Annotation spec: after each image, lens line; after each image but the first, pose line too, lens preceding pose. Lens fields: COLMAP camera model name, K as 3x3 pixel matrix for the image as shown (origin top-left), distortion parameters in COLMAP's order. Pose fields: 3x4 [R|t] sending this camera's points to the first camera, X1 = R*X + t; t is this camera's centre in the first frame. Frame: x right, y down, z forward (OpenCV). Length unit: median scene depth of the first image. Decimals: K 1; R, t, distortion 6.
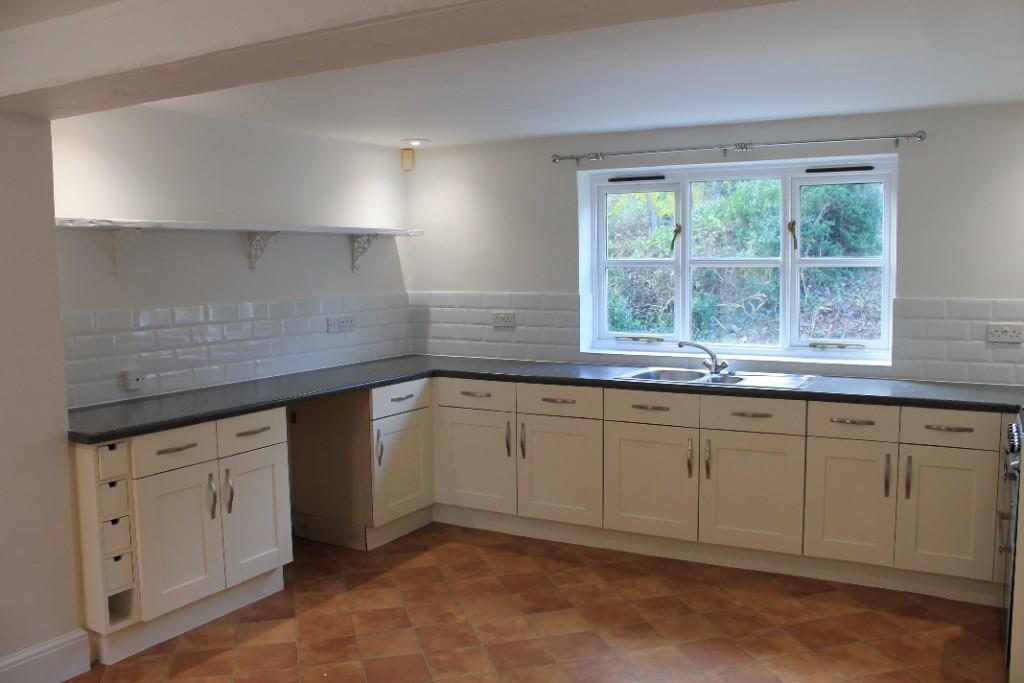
lens RADIAL K [[859.0, 0, 527.2], [0, 859.0, 337.0], [0, 0, 1]] dist [-0.160993, 0.137257]
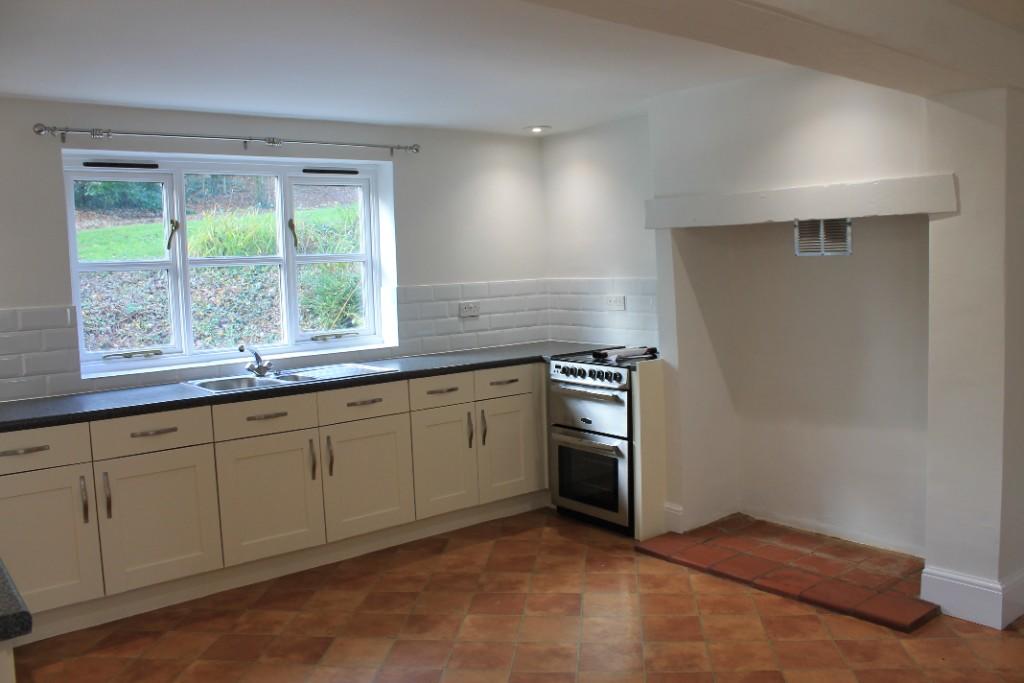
lens RADIAL K [[859.0, 0, 527.2], [0, 859.0, 337.0], [0, 0, 1]] dist [-0.160993, 0.137257]
pose [[0.369888, -0.086733, 0.925019, -0.597084], [0.109038, 0.992805, 0.049487, -0.016898], [-0.922656, 0.082557, 0.376684, 0.404350]]
